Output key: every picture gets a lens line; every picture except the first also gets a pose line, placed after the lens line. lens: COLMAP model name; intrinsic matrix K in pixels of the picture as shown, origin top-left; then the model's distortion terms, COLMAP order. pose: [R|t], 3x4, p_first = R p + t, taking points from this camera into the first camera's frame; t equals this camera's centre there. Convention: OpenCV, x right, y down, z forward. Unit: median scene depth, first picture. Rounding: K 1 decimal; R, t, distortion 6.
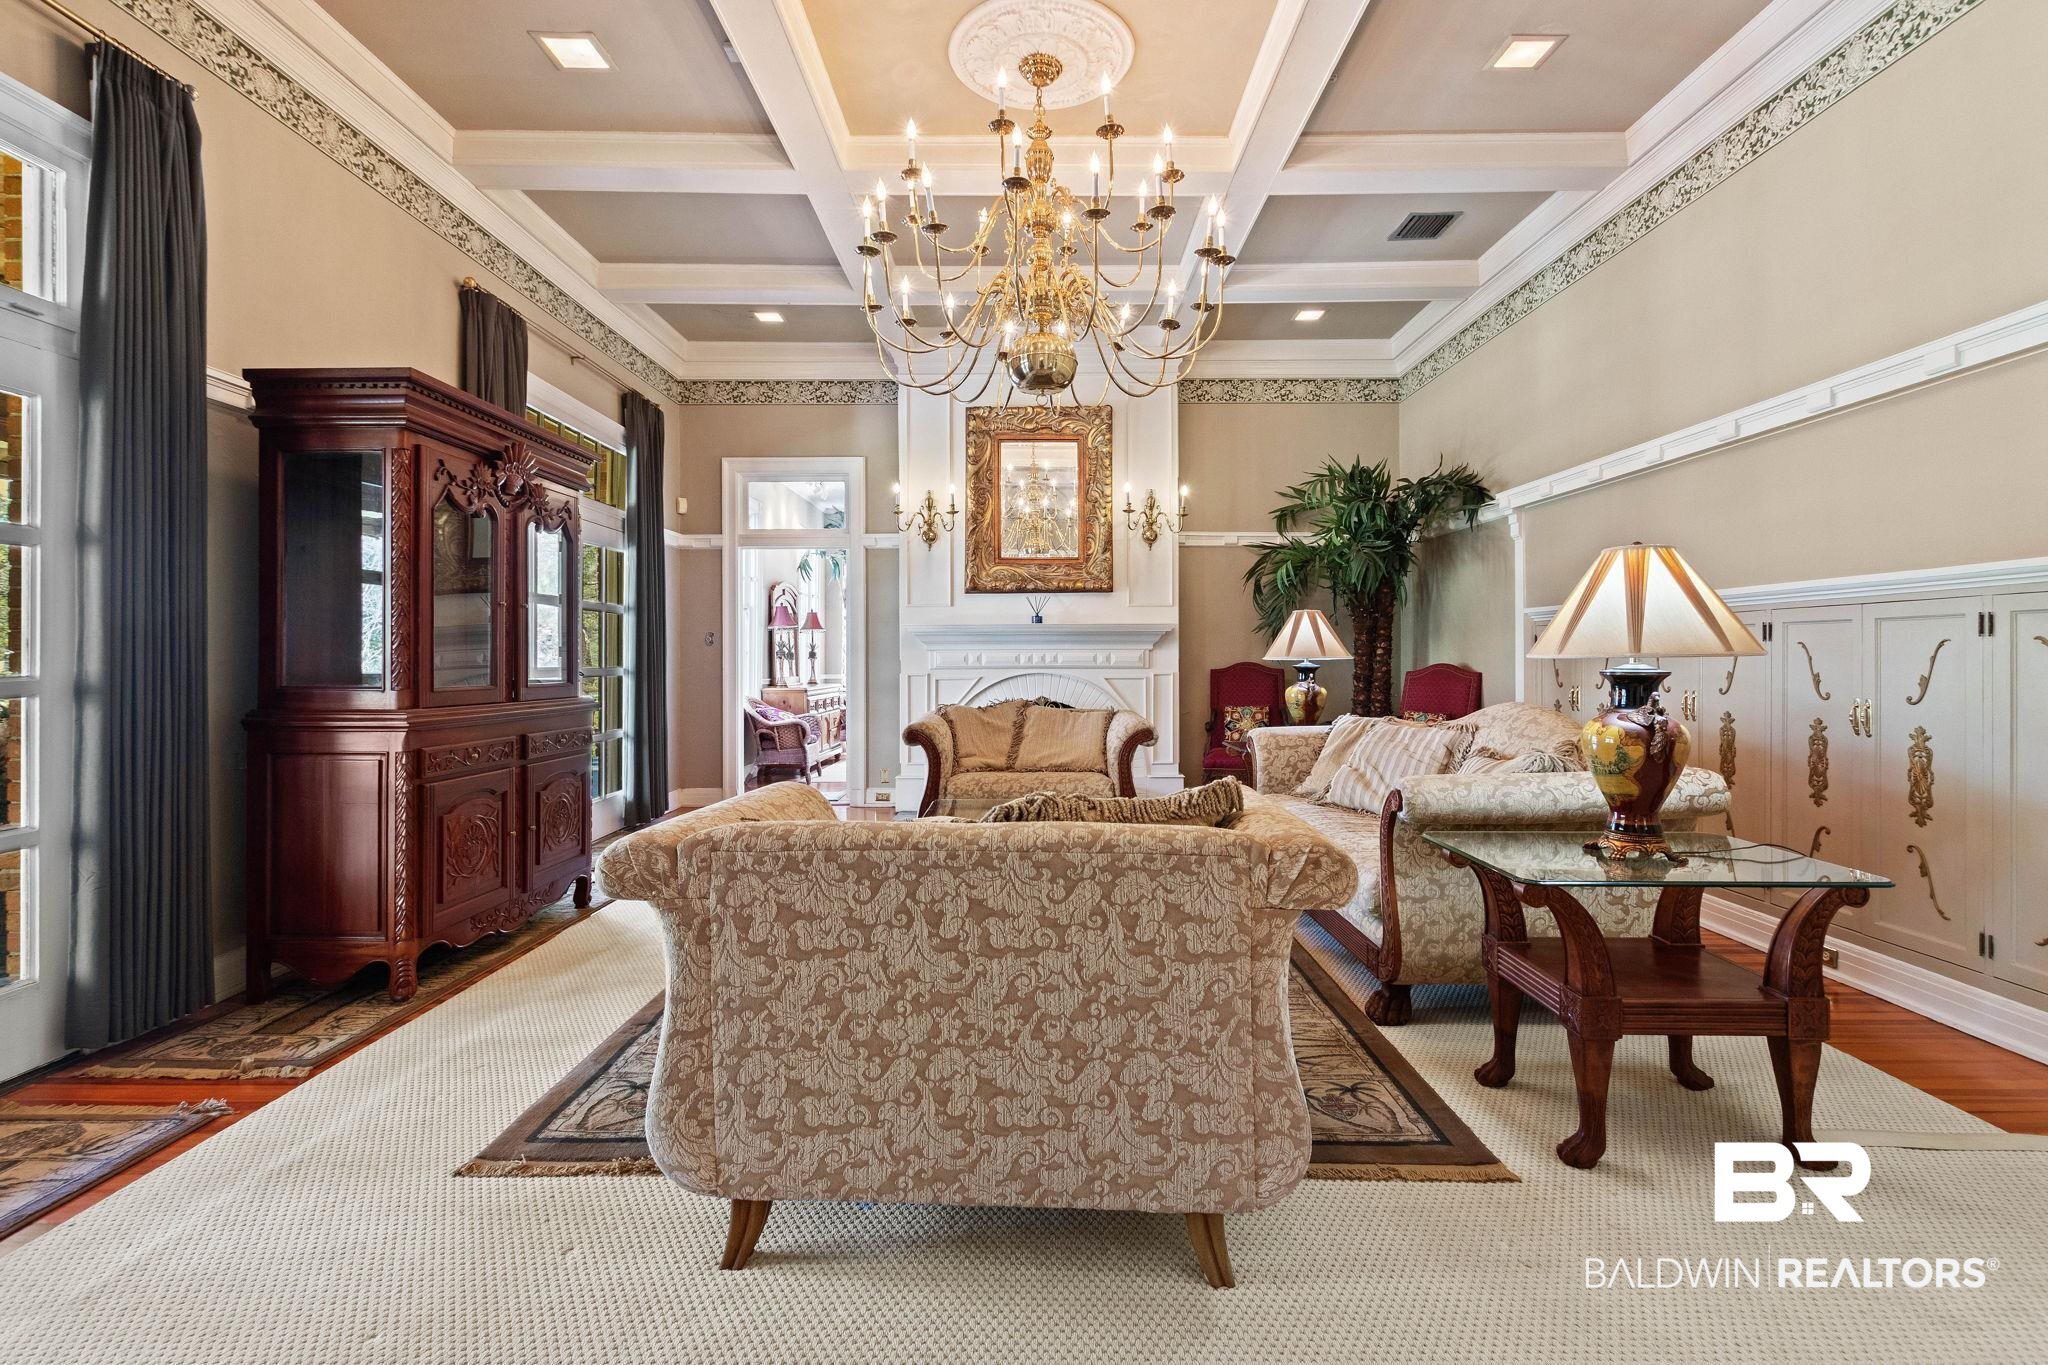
lens RADIAL K [[927.9, 0, 1039.4], [0, 927.9, 654.3], [0, 0, 1]] dist [0.002605, -0.001380]
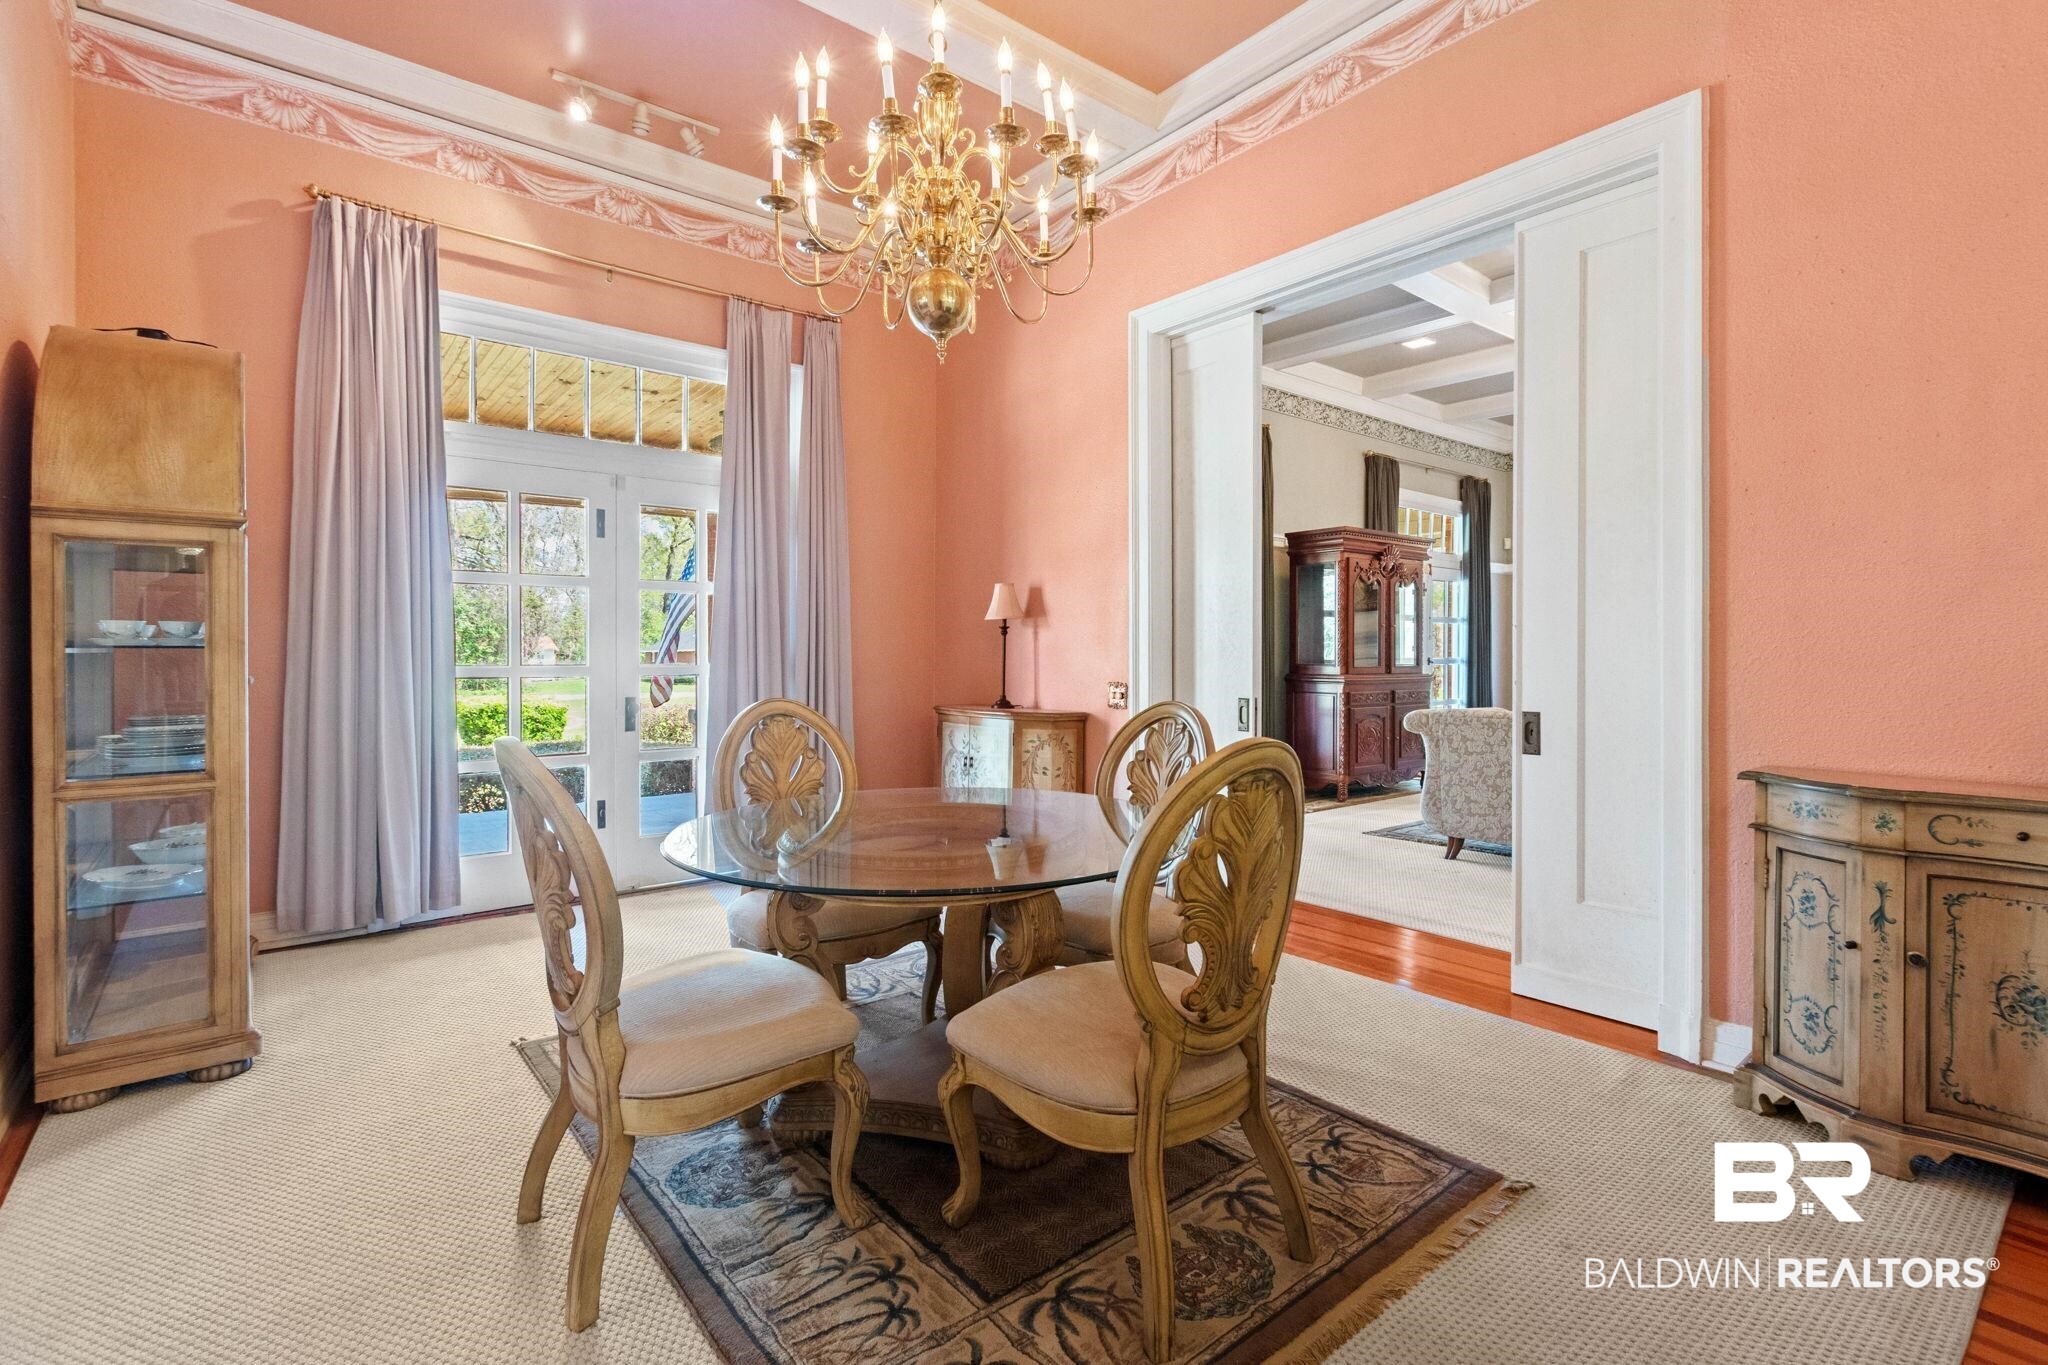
lens RADIAL K [[927.9, 0, 1039.4], [0, 927.9, 654.3], [0, 0, 1]] dist [0.002605, -0.001380]
pose [[0.626249, 0.004244, -0.779611, 0.574660], [0.001041, 0.999980, 0.006280, -0.005382], [0.779622, -0.004745, 0.626232, -0.925355]]
